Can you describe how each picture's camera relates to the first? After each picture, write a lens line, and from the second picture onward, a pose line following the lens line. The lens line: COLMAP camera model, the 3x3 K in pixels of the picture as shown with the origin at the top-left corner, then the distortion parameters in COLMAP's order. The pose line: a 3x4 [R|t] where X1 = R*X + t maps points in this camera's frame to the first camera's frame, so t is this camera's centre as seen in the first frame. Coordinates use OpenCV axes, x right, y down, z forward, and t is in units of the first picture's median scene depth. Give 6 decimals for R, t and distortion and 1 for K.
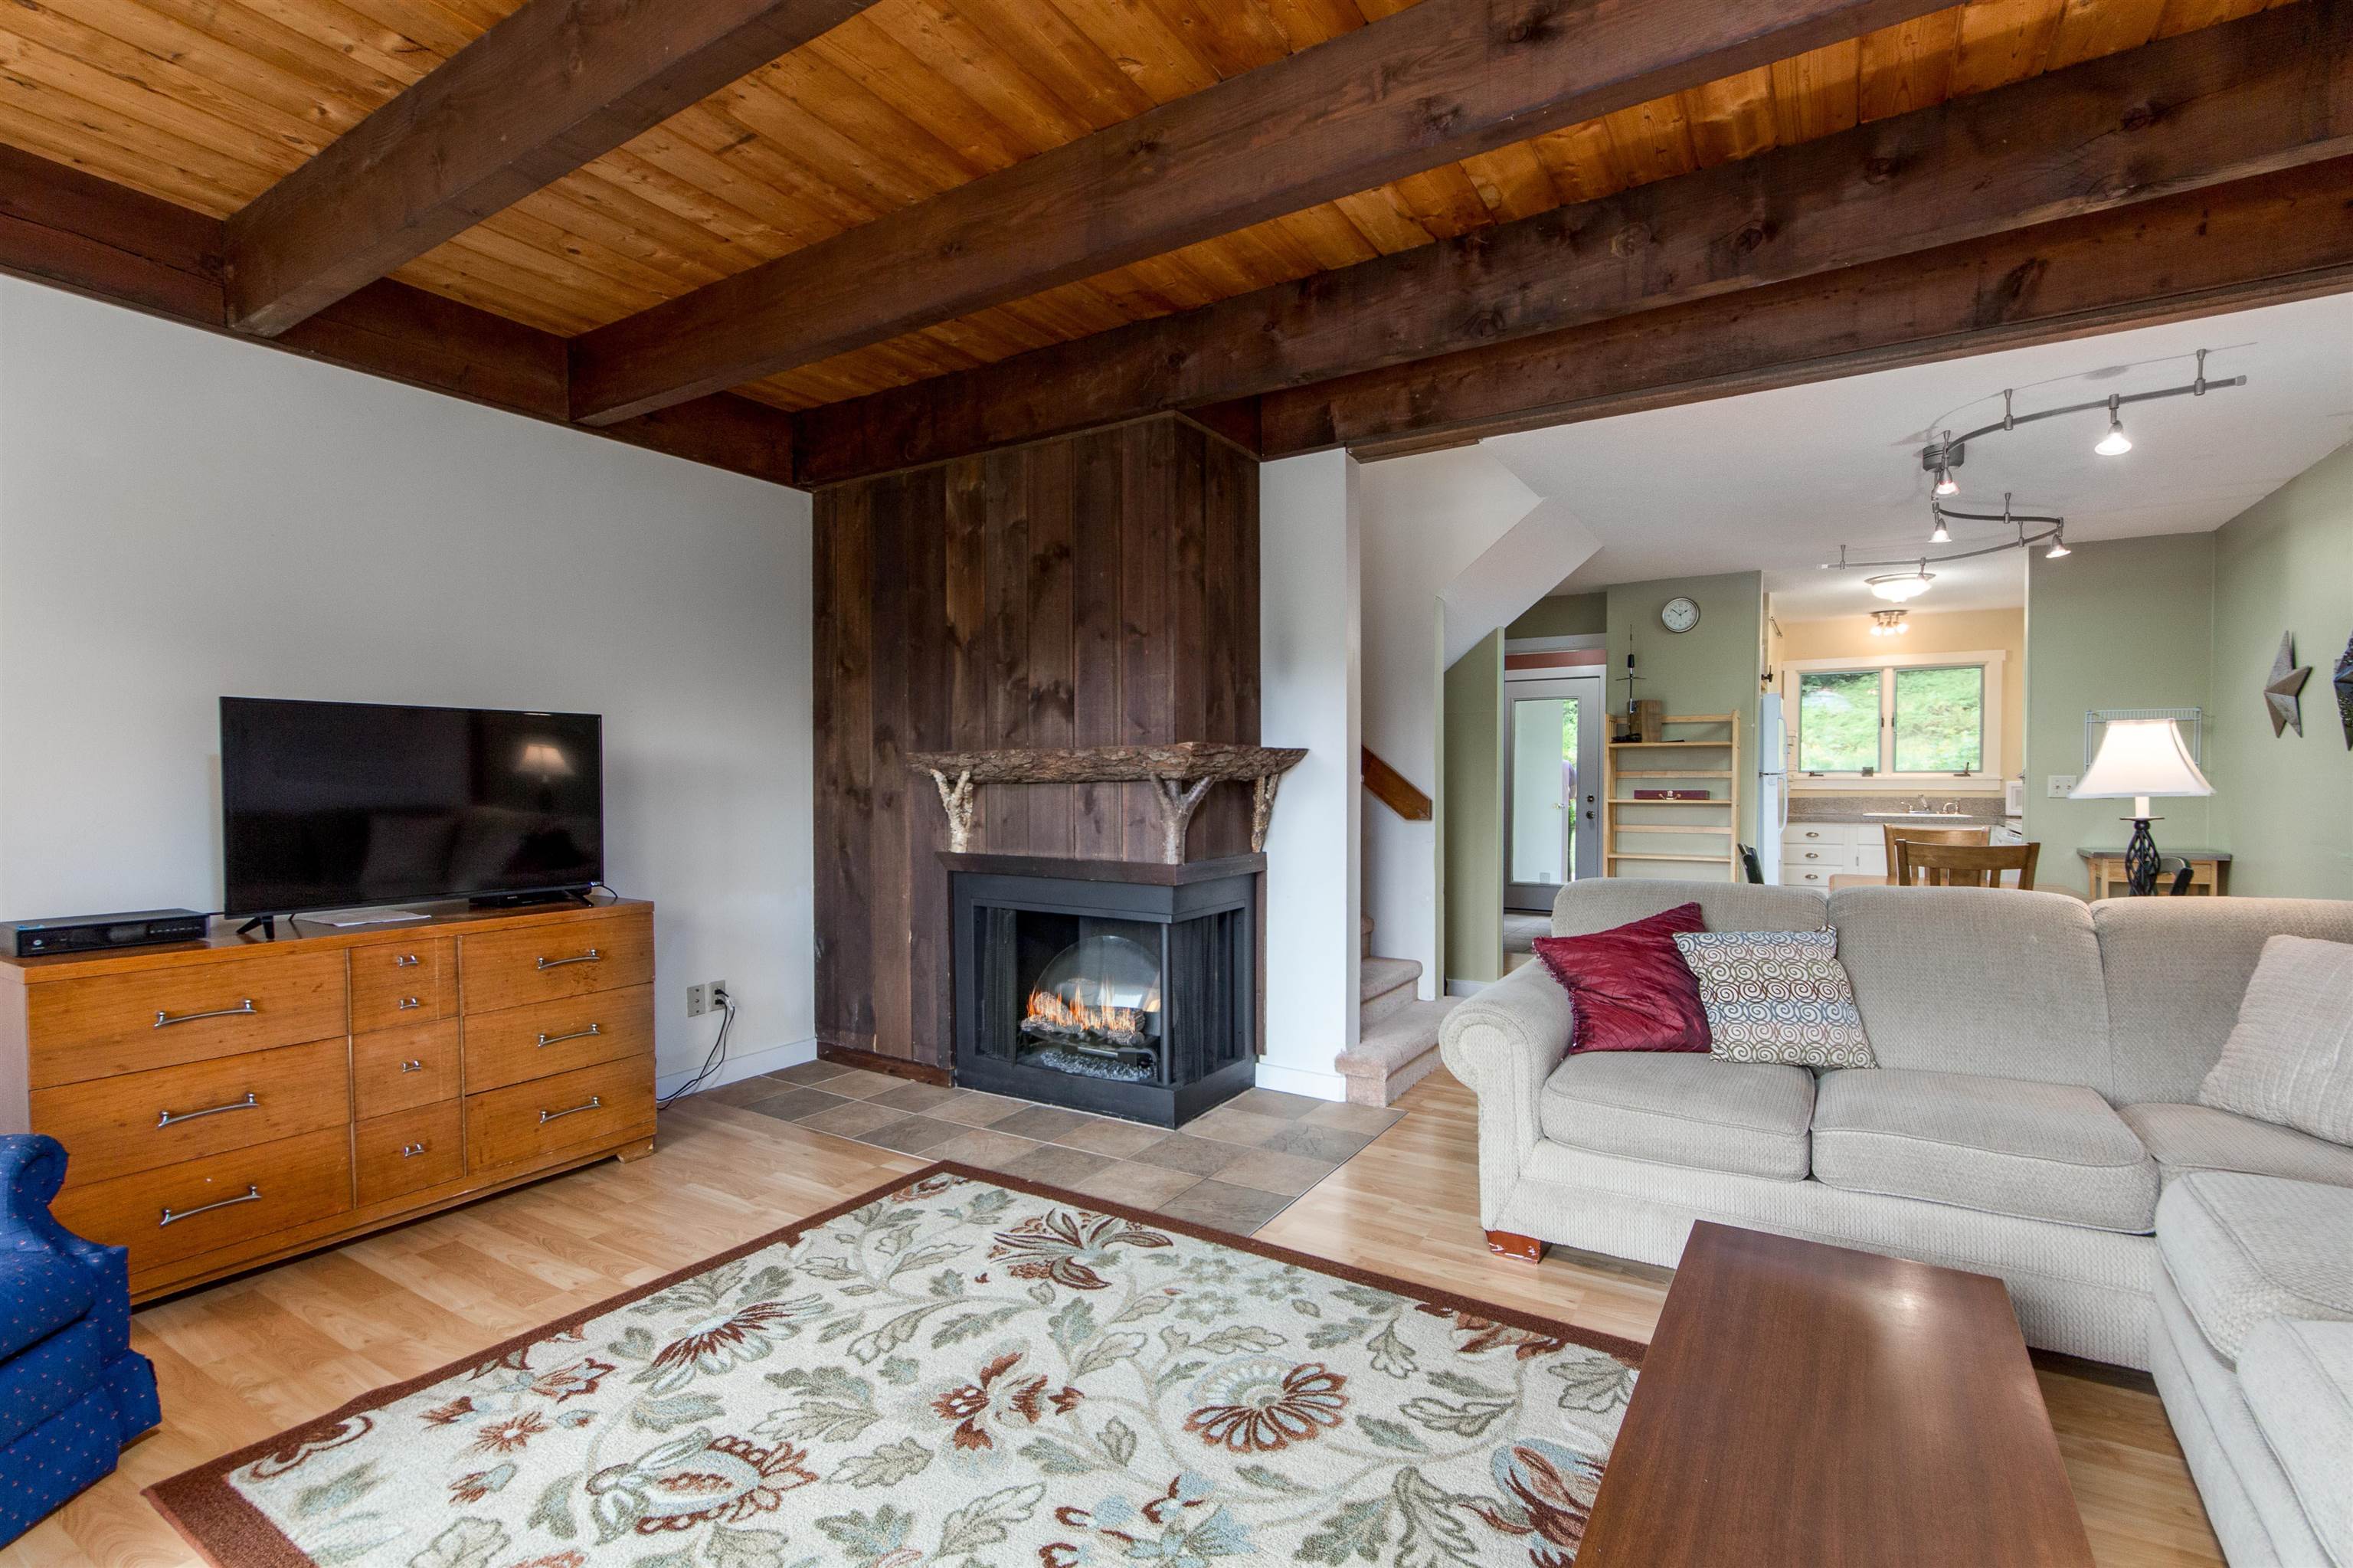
lens RADIAL K [[1081.8, 0, 1204.7], [0, 1081.8, 802.6], [0, 0, 1]] dist [0.002877, -0.000737]
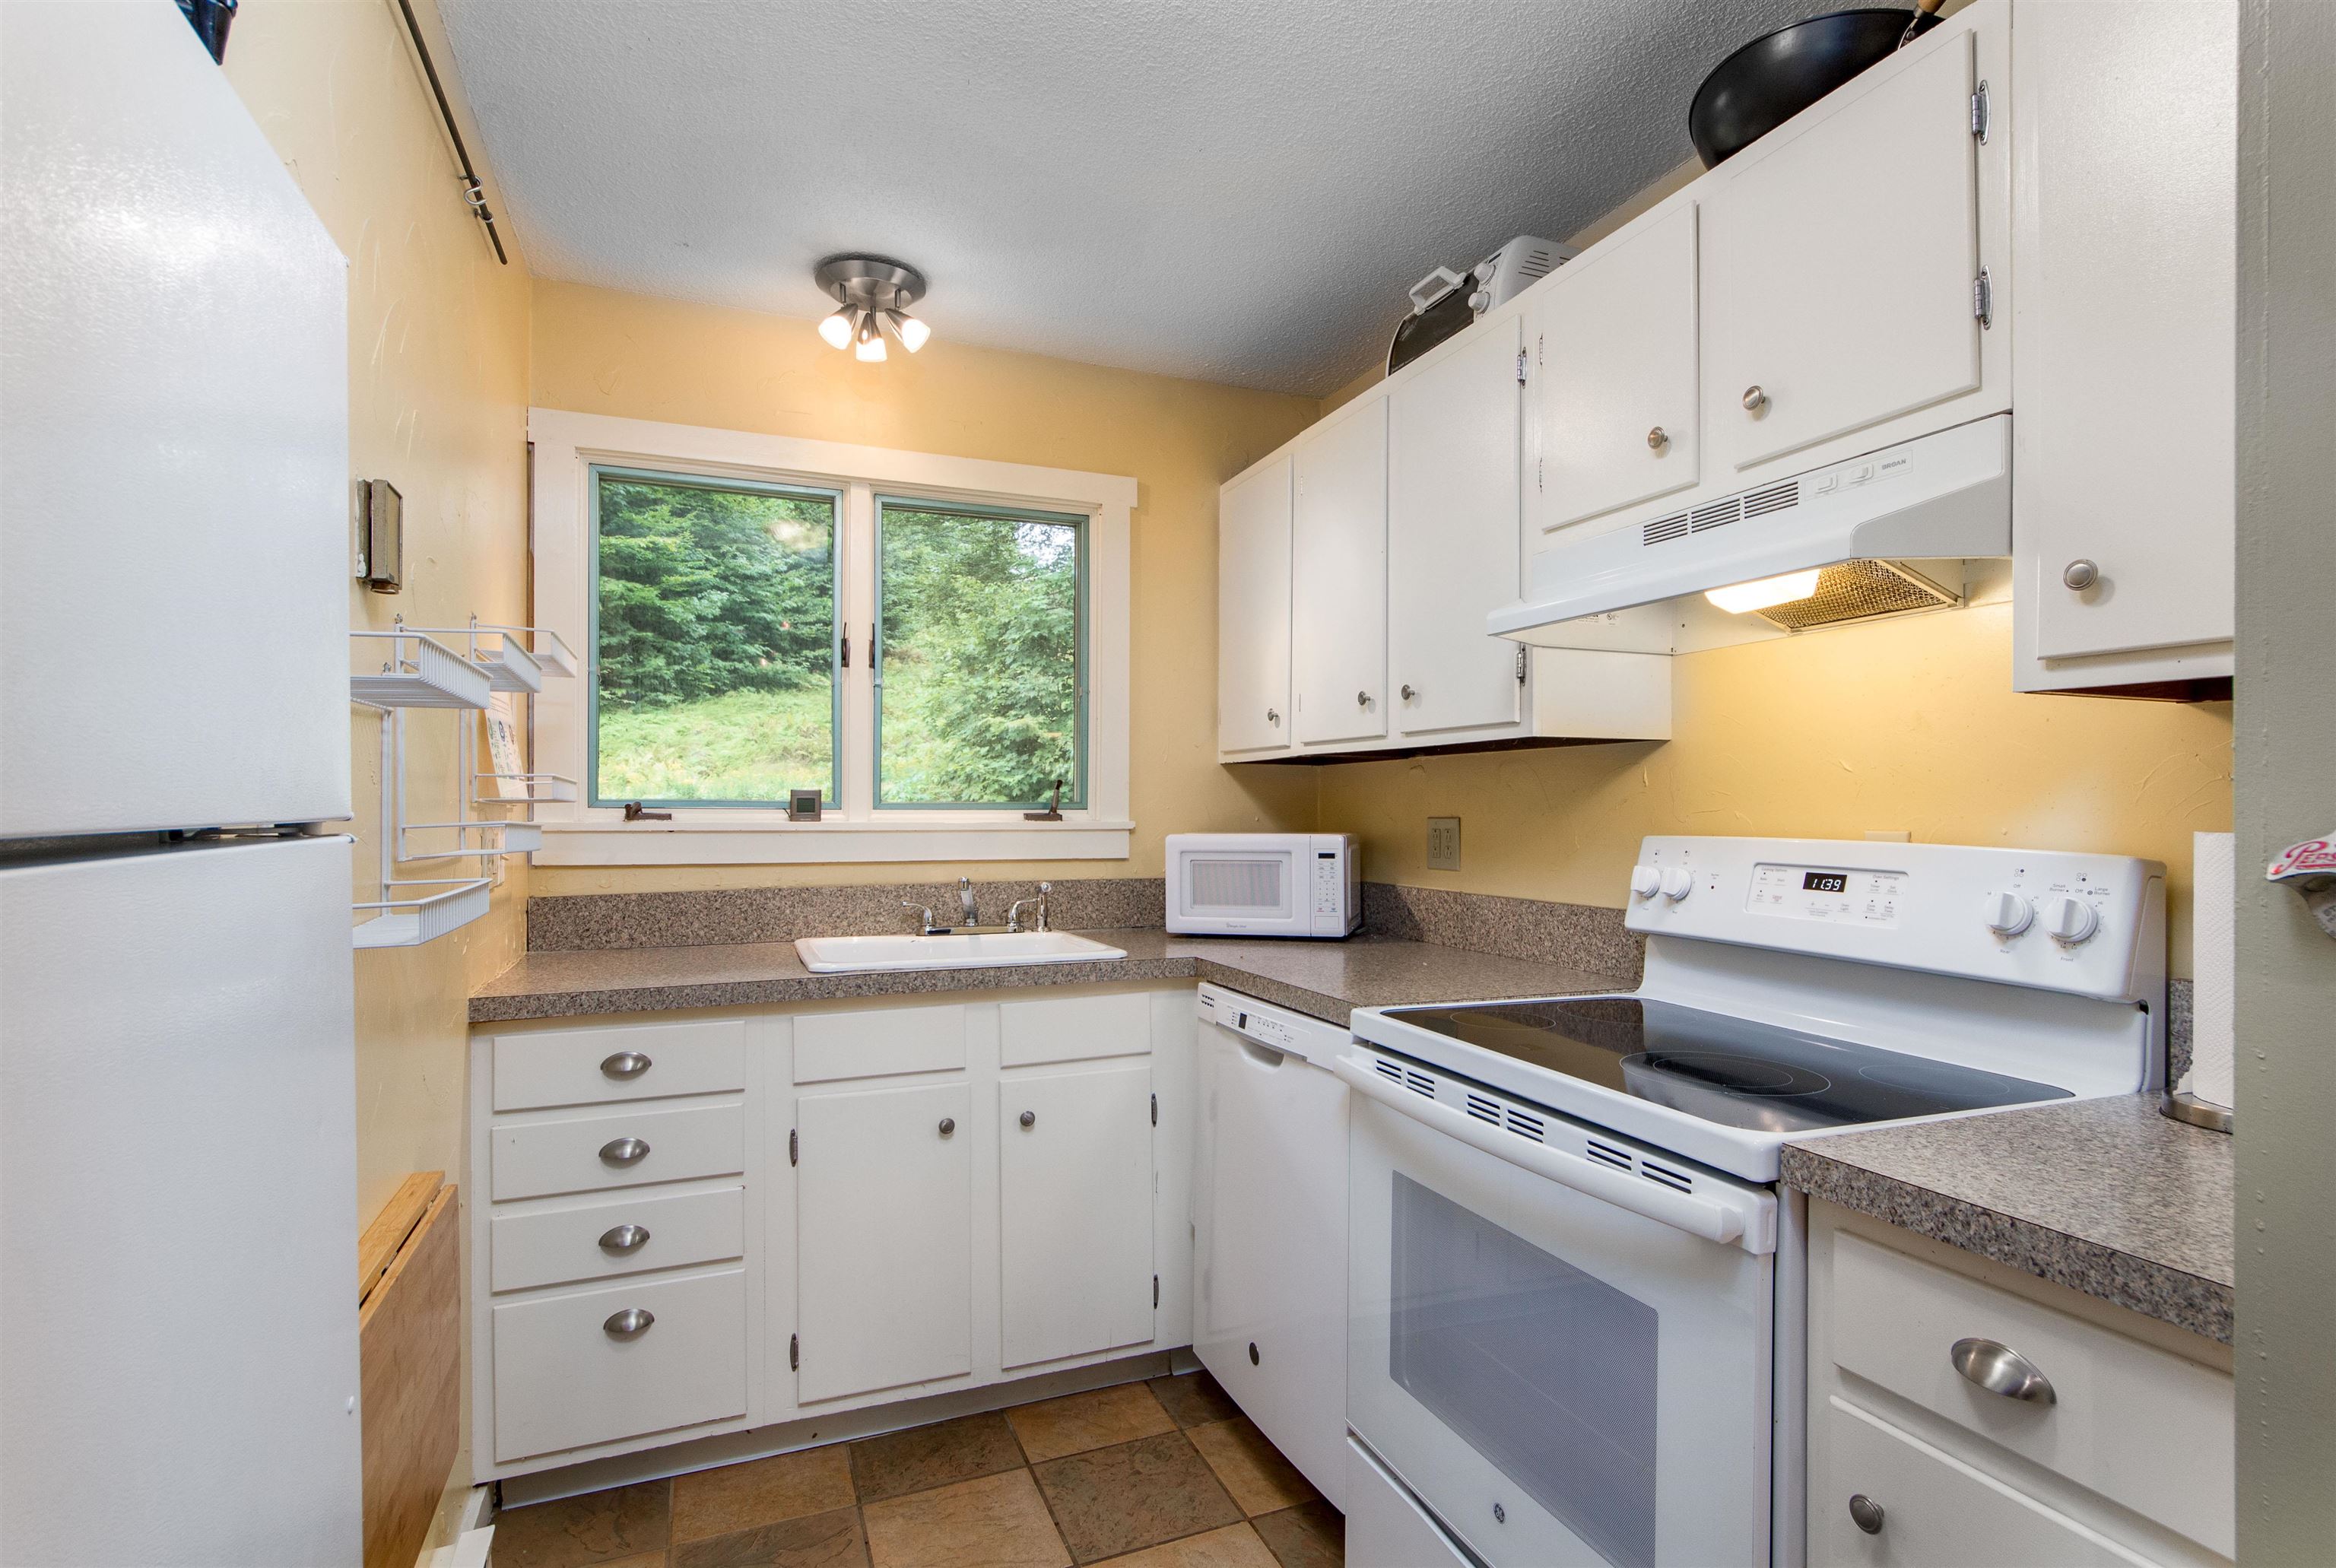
lens RADIAL K [[1113.7, 0, 1159.3], [0, 1113.7, 804.9], [0, 0, 1]] dist [0.001057, -0.000050]
pose [[0.606262, 0.006538, 0.795238, 1.613603], [0.011097, 0.999799, -0.016680, -0.085448], [-0.795187, 0.018938, 0.606068, 2.794262]]
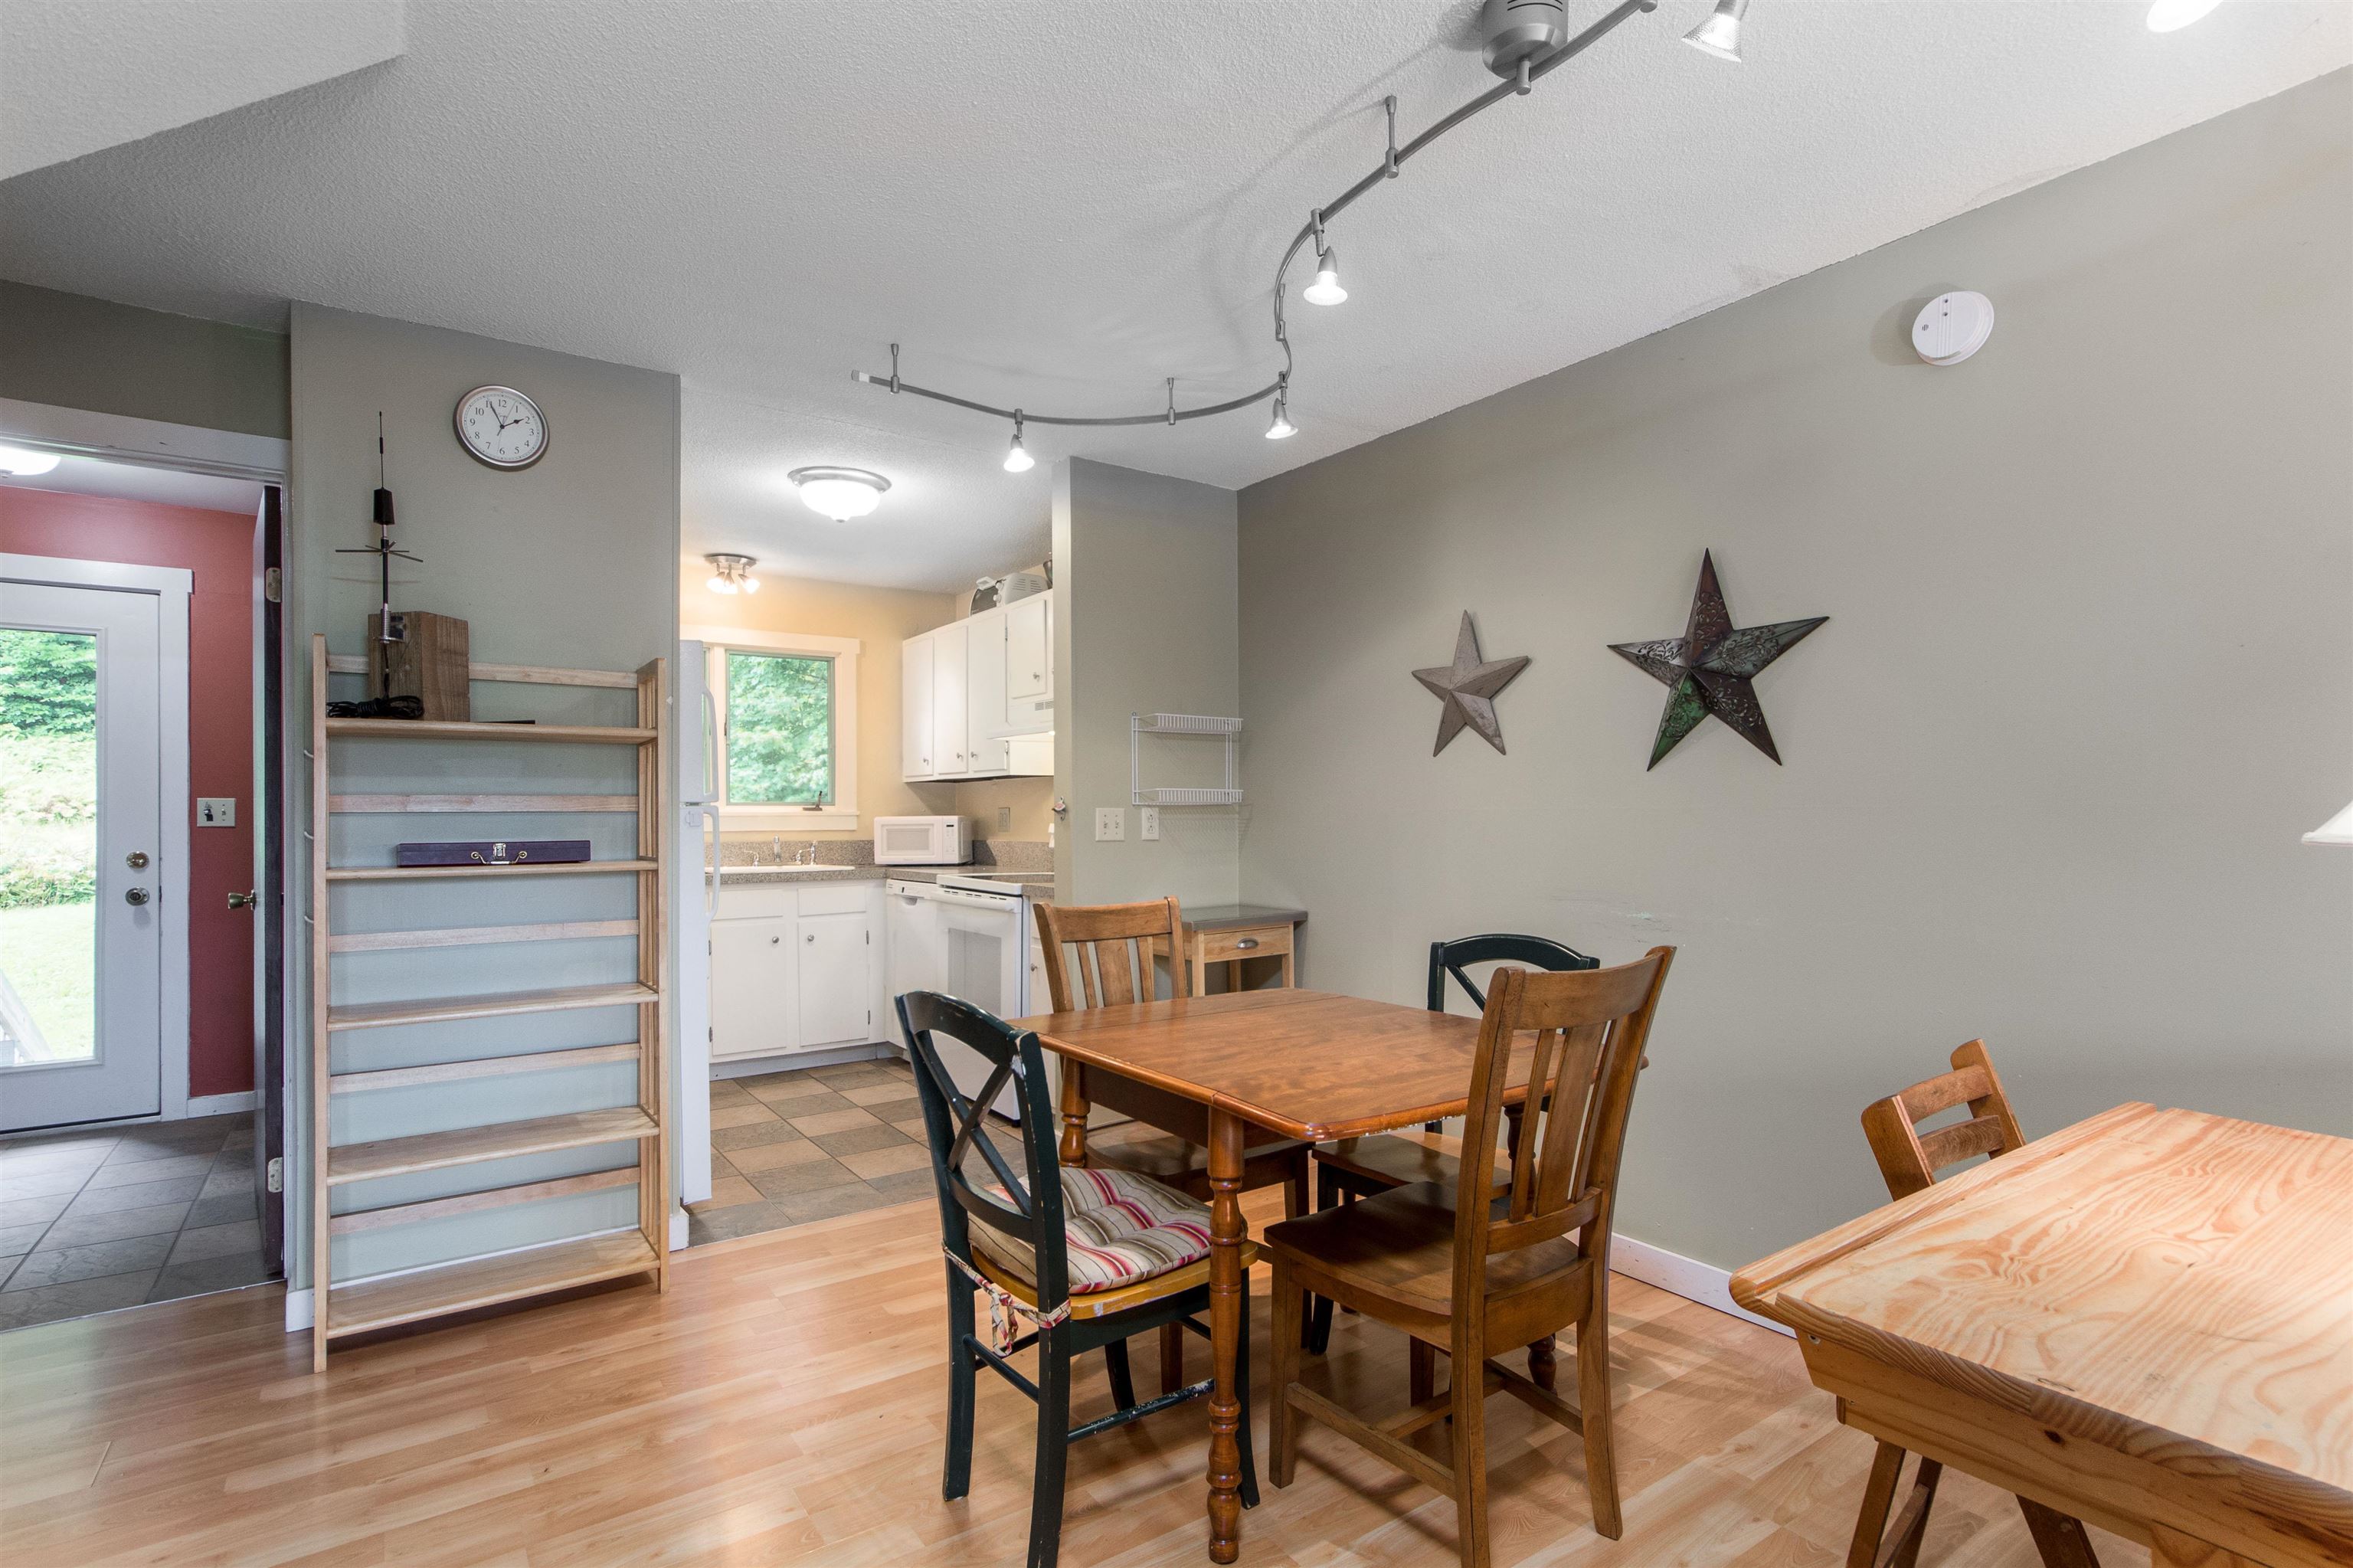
lens RADIAL K [[1140.4, 0, 1170.0], [0, 1140.4, 805.7], [0, 0, 1]] dist [-0.001894, 0.000324]
pose [[0.409661, 0.006851, 0.912212, 0.434726], [0.022178, 0.999601, -0.017468, -0.036224], [-0.911968, 0.027387, 0.409345, 1.800506]]
